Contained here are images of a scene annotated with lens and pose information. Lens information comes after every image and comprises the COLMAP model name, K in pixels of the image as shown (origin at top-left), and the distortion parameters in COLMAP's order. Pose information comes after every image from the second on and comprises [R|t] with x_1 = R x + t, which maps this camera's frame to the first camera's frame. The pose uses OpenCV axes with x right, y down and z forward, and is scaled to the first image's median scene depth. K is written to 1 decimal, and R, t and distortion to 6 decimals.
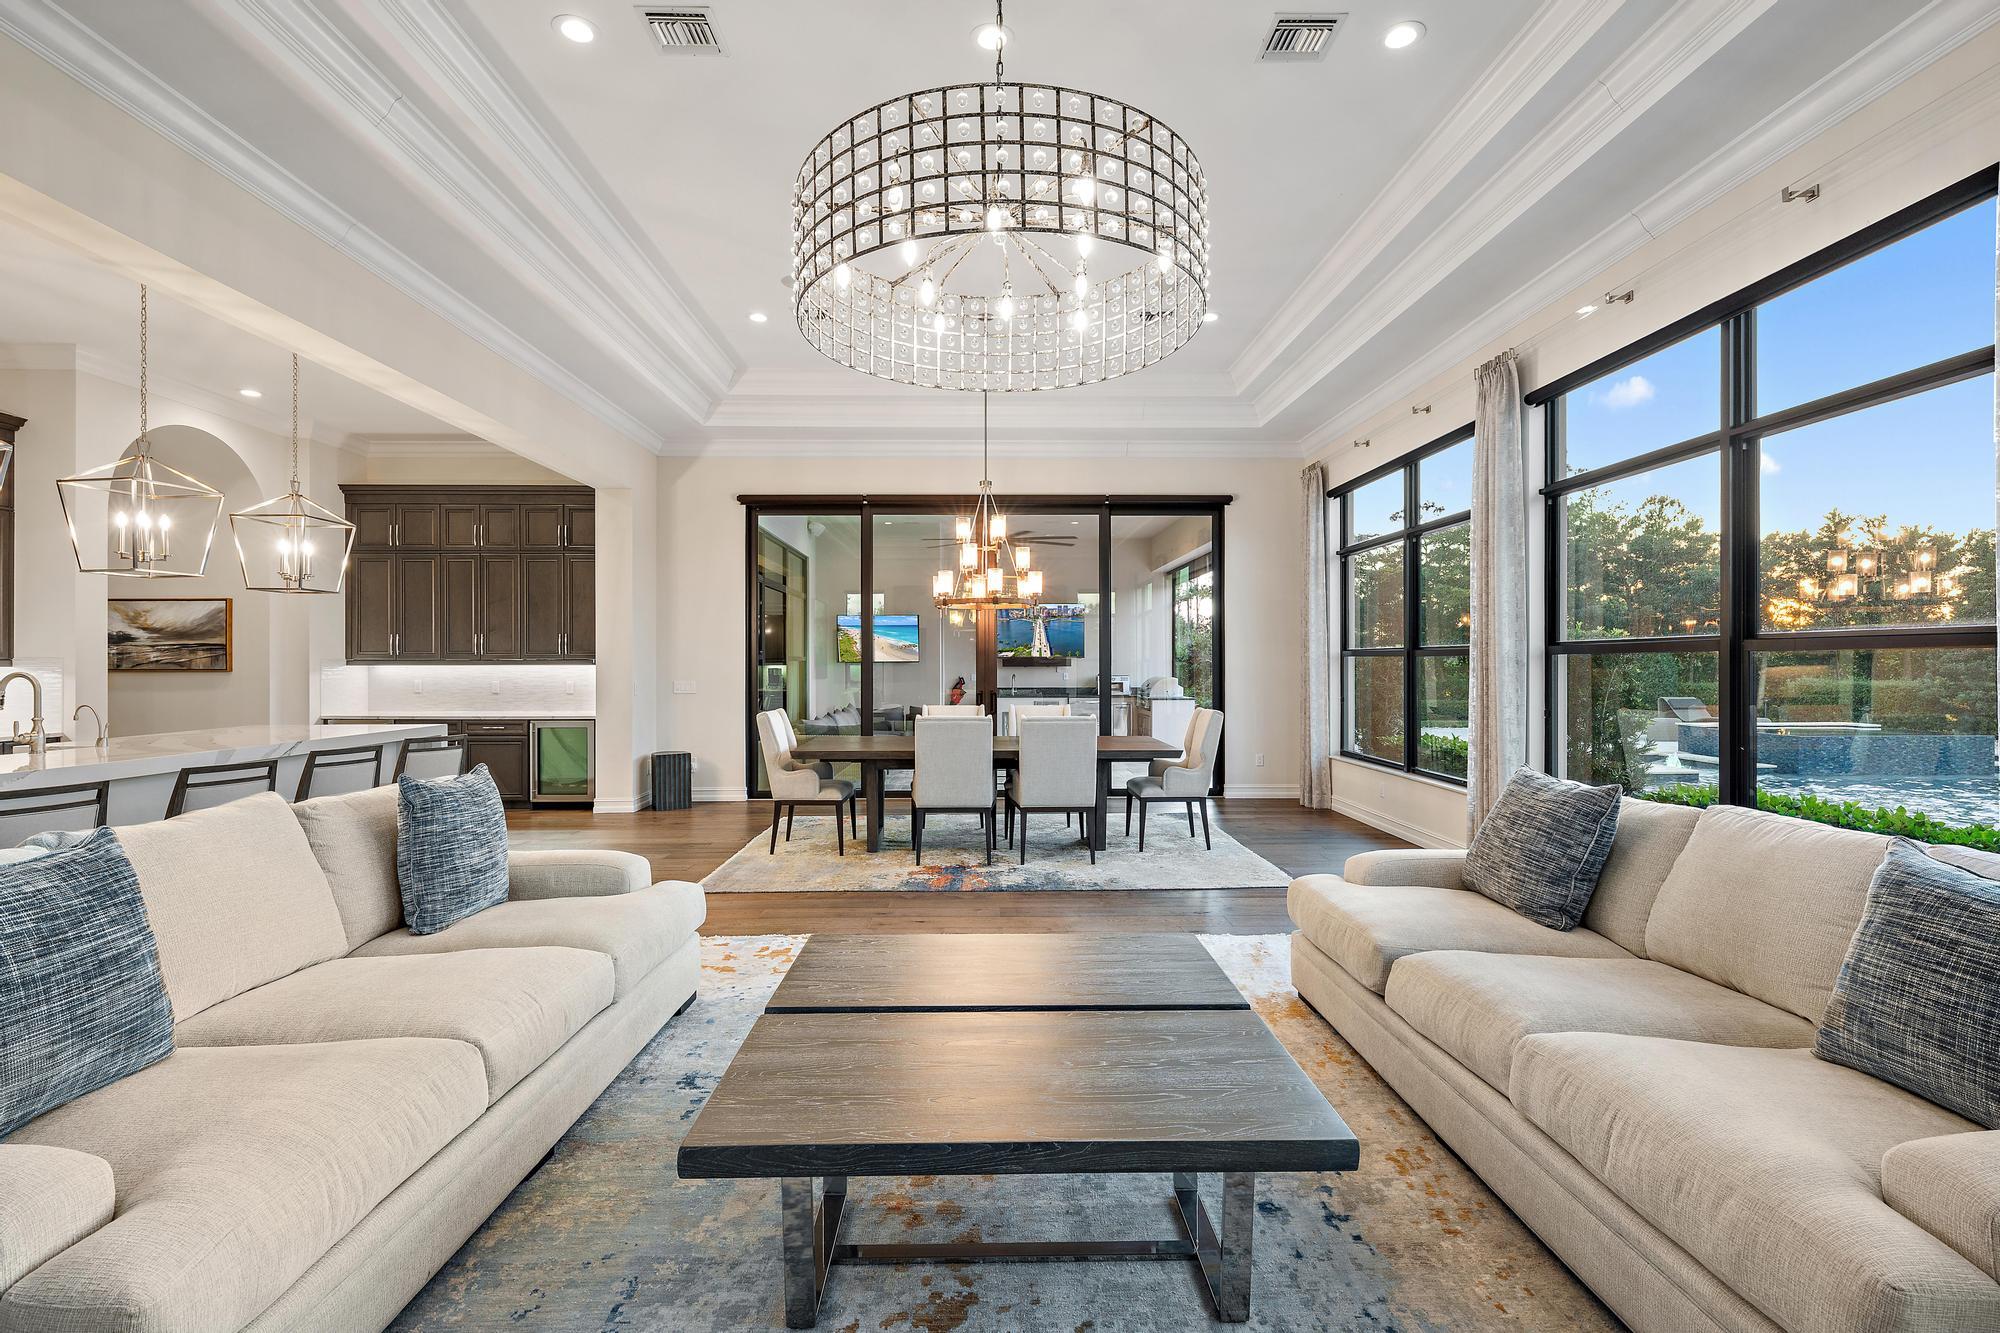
lens RADIAL K [[901.2, 0, 1000.0], [0, 901.2, 666.5], [0, 0, 1]] dist [0.001193, -0.000352]
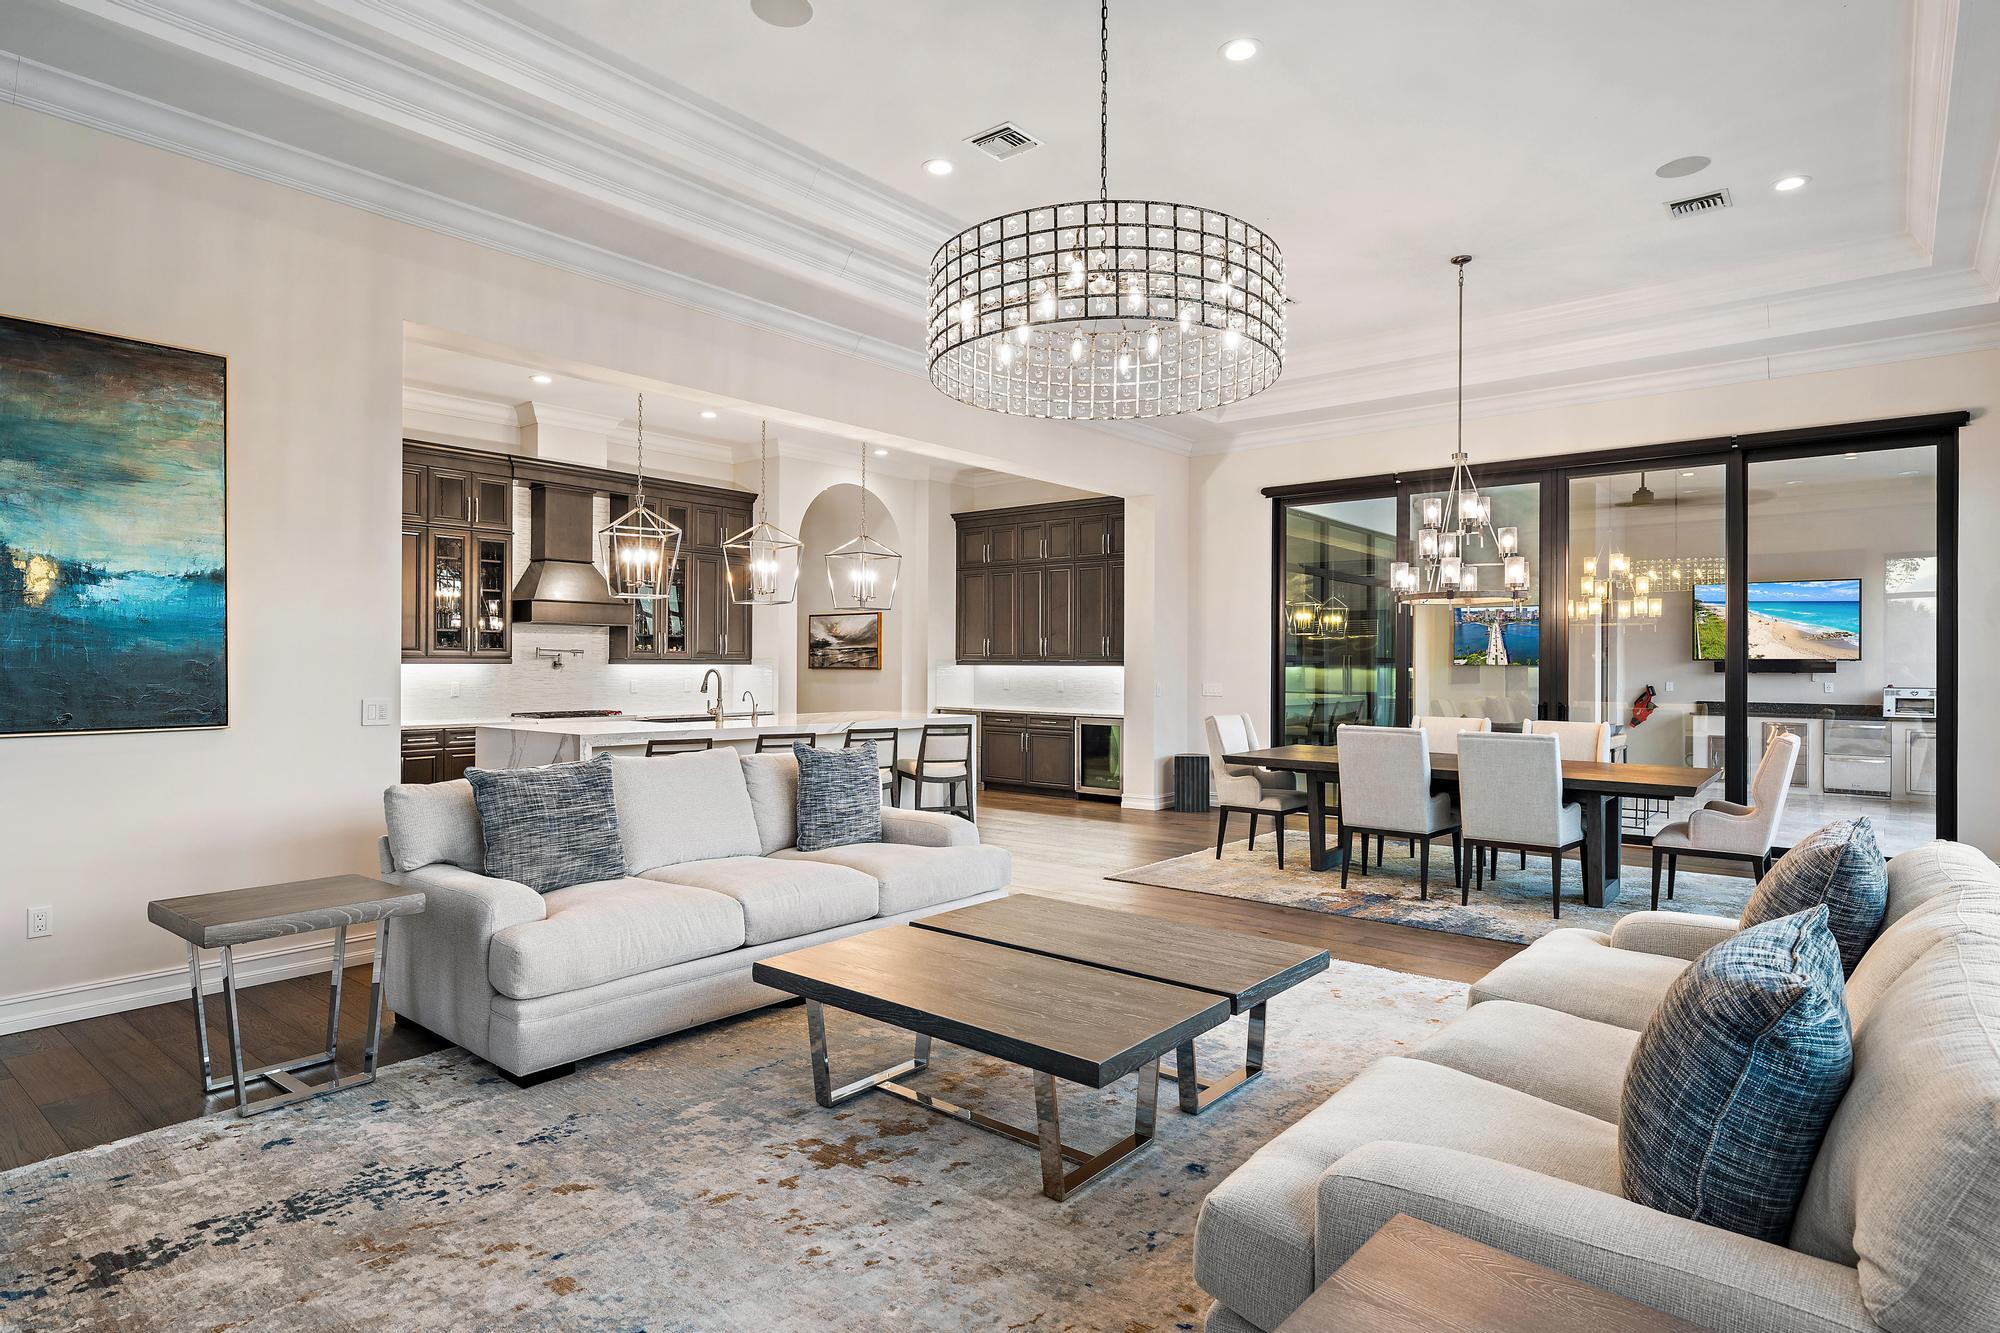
lens RADIAL K [[1076.2, 0, 1000.0], [0, 1076.2, 666.5], [0, 0, 1]] dist [0.004258, -0.000174]
pose [[0.757171, 0.007609, -0.653172, 0.282575], [-0.008493, 0.999962, 0.001804, -0.002932], [0.653161, 0.004181, 0.757207, -0.043326]]
